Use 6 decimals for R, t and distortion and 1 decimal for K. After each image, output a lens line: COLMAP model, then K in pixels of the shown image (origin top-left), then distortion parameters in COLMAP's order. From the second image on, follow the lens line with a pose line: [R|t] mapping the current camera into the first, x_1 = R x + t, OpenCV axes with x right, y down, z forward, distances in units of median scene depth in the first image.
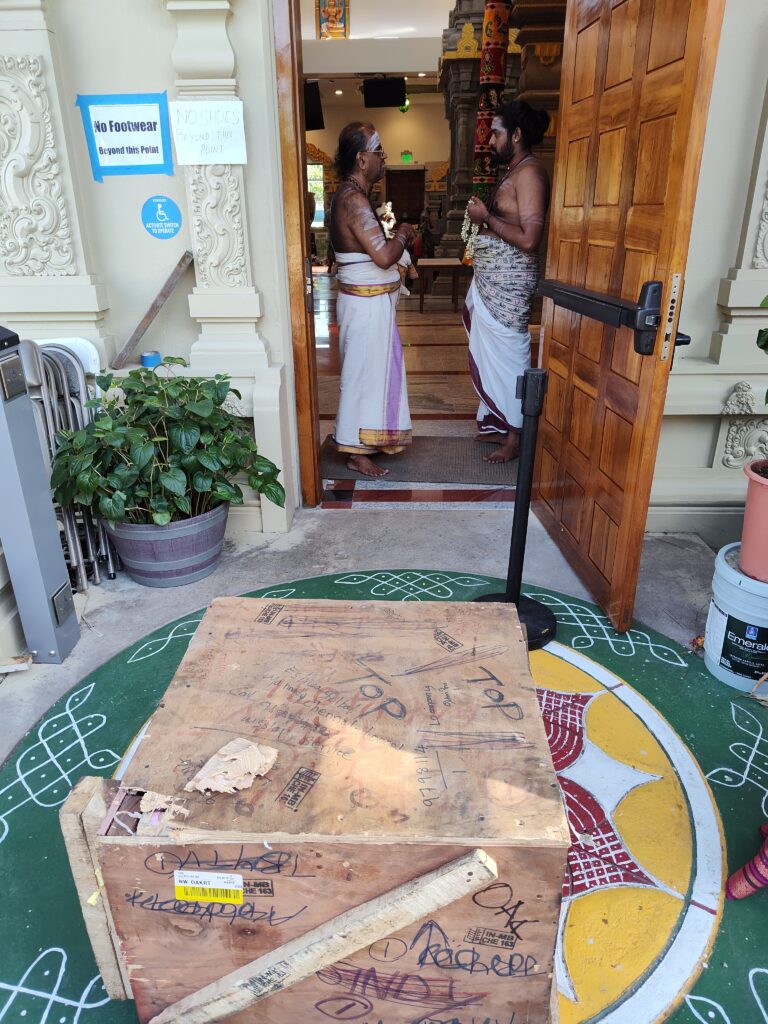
lens RADIAL K [[716.7, 0, 384.0], [0, 716.7, 512.0], [0, 0, 1]] dist [-0.003631, -0.003249]
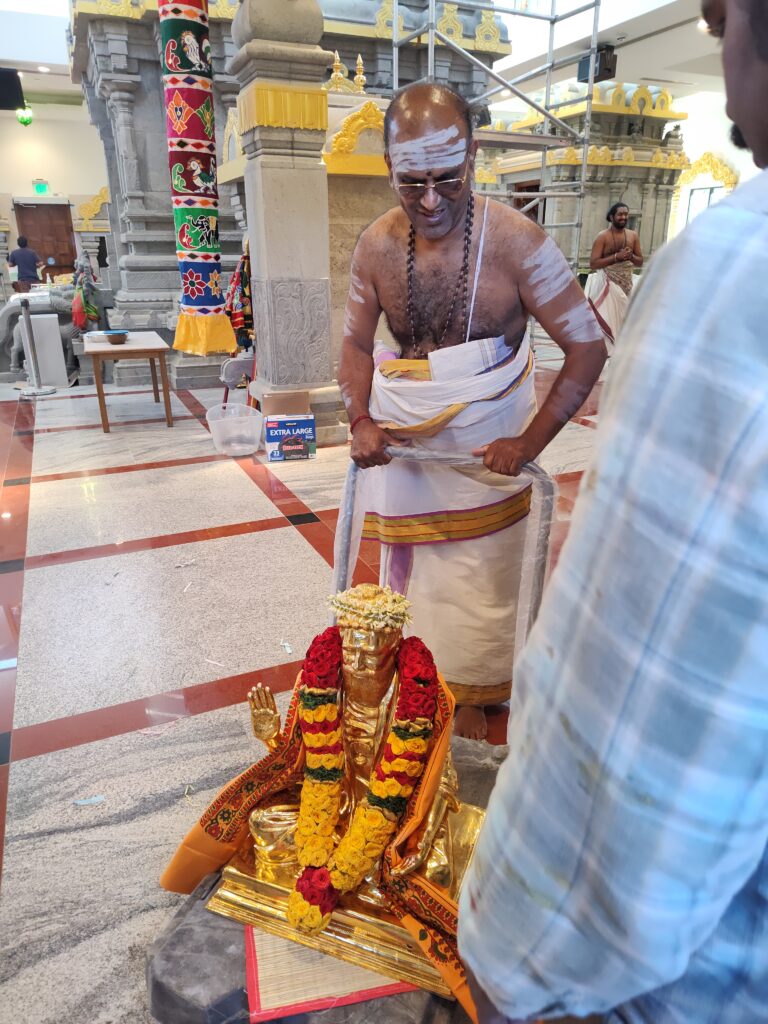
lens RADIAL K [[716.7, 0, 384.0], [0, 716.7, 512.0], [0, 0, 1]] dist [-0.003631, -0.003249]
pose [[0.905341, -0.146892, 0.398472, 0.117903], [0.167681, 0.985684, -0.017617, -1.151642], [-0.390180, 0.082765, 0.917011, 2.687786]]
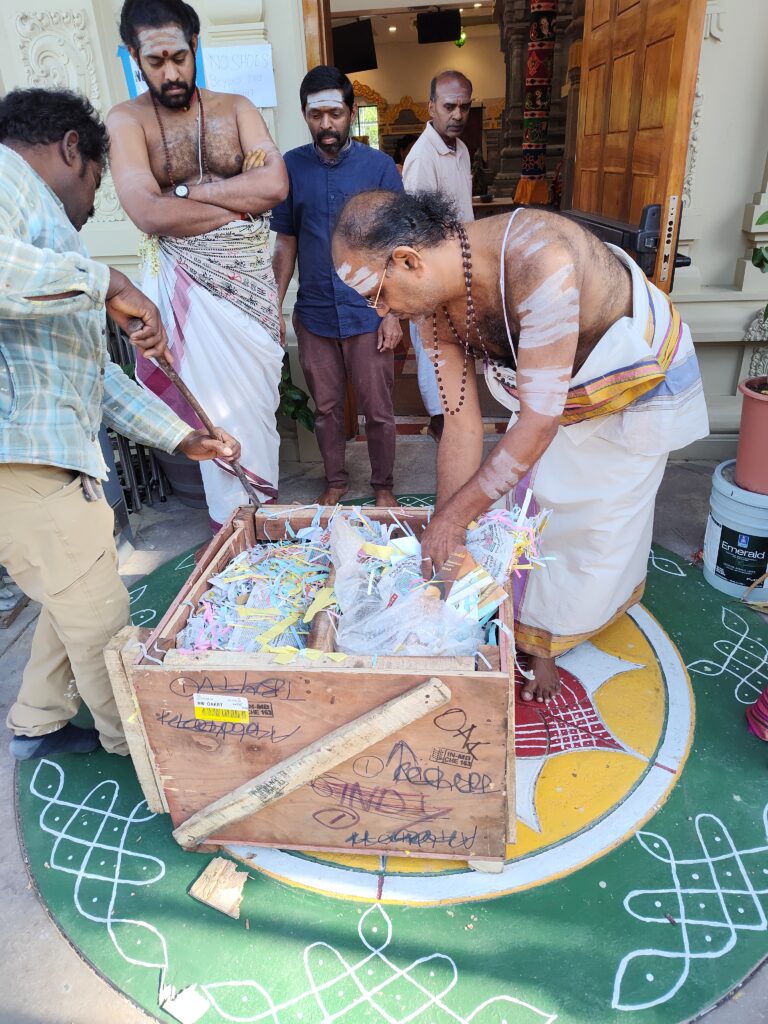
lens RADIAL K [[713.5, 0, 384.0], [0, 713.5, 512.0], [0, 0, 1]] dist [-0.000633, -0.000885]
pose [[0.996589, 0.002180, -0.082491, 0.092126], [0.003285, 0.997811, 0.066056, 0.070647], [0.082454, -0.066102, 0.994400, -0.122081]]
